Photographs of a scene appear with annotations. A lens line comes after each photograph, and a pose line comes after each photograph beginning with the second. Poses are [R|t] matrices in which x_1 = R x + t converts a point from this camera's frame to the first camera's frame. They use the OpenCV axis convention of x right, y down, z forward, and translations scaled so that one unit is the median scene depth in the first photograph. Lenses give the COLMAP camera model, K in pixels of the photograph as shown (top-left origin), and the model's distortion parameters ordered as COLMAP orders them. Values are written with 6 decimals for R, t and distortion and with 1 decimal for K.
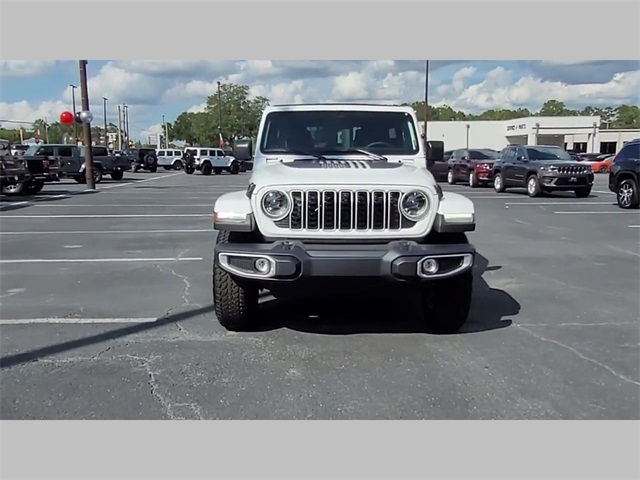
lens RADIAL K [[590.0, 0, 320.0], [0, 590.0, 240.0], [0, 0, 1]] dist [-0.020281, 0.023417]
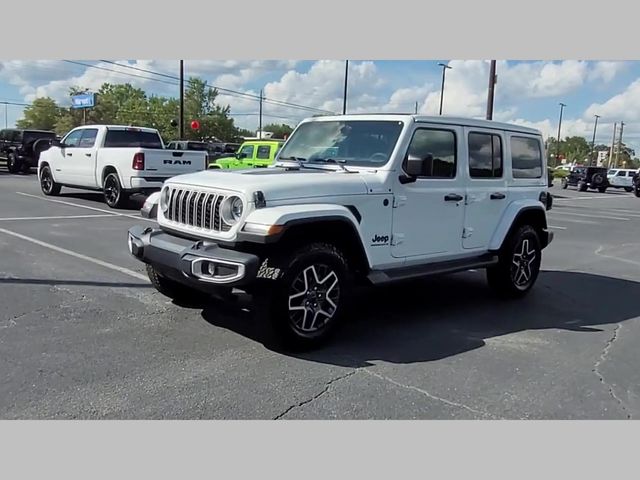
lens RADIAL K [[581.3, 0, 320.0], [0, 581.3, 240.0], [0, 0, 1]] dist [-0.014464, 0.025773]
pose [[0.673182, 0.133070, -0.727405, 0.287488], [-0.153262, 0.987424, 0.038799, -0.020199], [0.723420, 0.085365, 0.685110, 0.123070]]
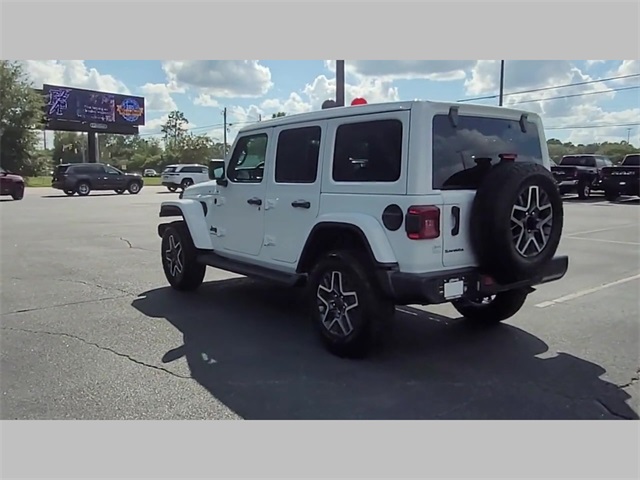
lens RADIAL K [[581.3, 0, 320.0], [0, 581.3, 240.0], [0, 0, 1]] dist [-0.014464, 0.025773]
pose [[-0.804138, 0.066285, -0.590736, 0.257366], [-0.088655, 0.969276, 0.229442, -0.110042], [0.587795, 0.236874, -0.773555, 0.751252]]
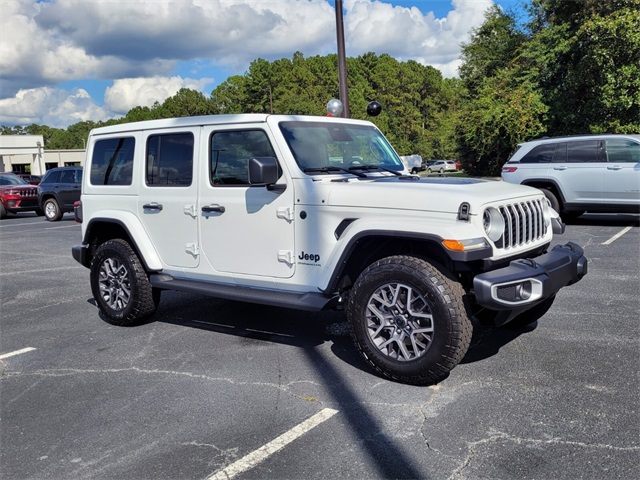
lens RADIAL K [[629.3, 0, 320.0], [0, 629.3, 240.0], [0, 0, 1]] dist [0.057458, -0.007106]
pose [[0.611301, -0.115571, 0.782914, -0.287557], [0.151222, 0.988109, 0.027787, -0.029607], [-0.776816, 0.101407, 0.621509, 0.174058]]
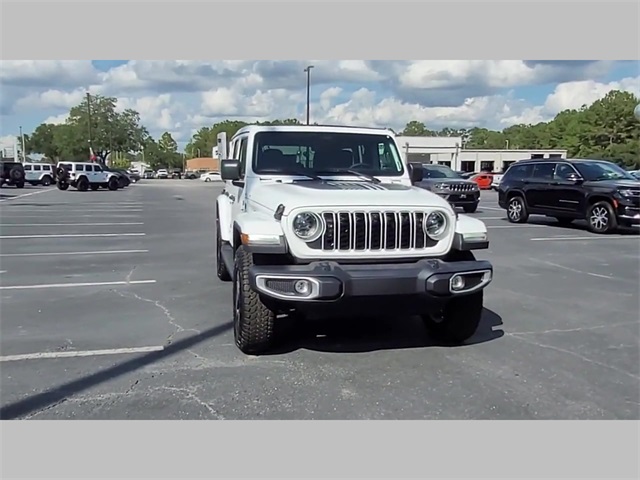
lens RADIAL K [[590.0, 0, 320.0], [0, 590.0, 240.0], [0, 0, 1]] dist [-0.020281, 0.023417]
pose [[0.975738, -0.016402, 0.218324, -0.078949], [0.022172, 0.999466, -0.024009, -0.003359], [-0.217814, 0.028267, 0.975581, 0.004654]]
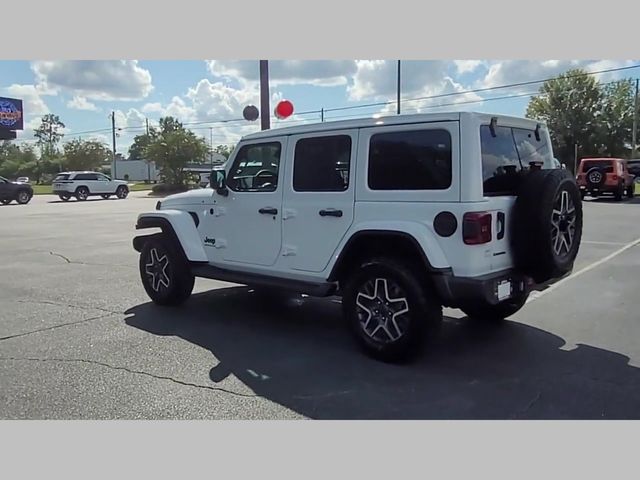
lens RADIAL K [[581.3, 0, 320.0], [0, 581.3, 240.0], [0, 0, 1]] dist [-0.014464, 0.025773]
pose [[-0.676025, 0.086816, -0.731746, 0.315665], [-0.096243, 0.974126, 0.204487, -0.104971], [0.730566, 0.208664, -0.650179, 0.698608]]
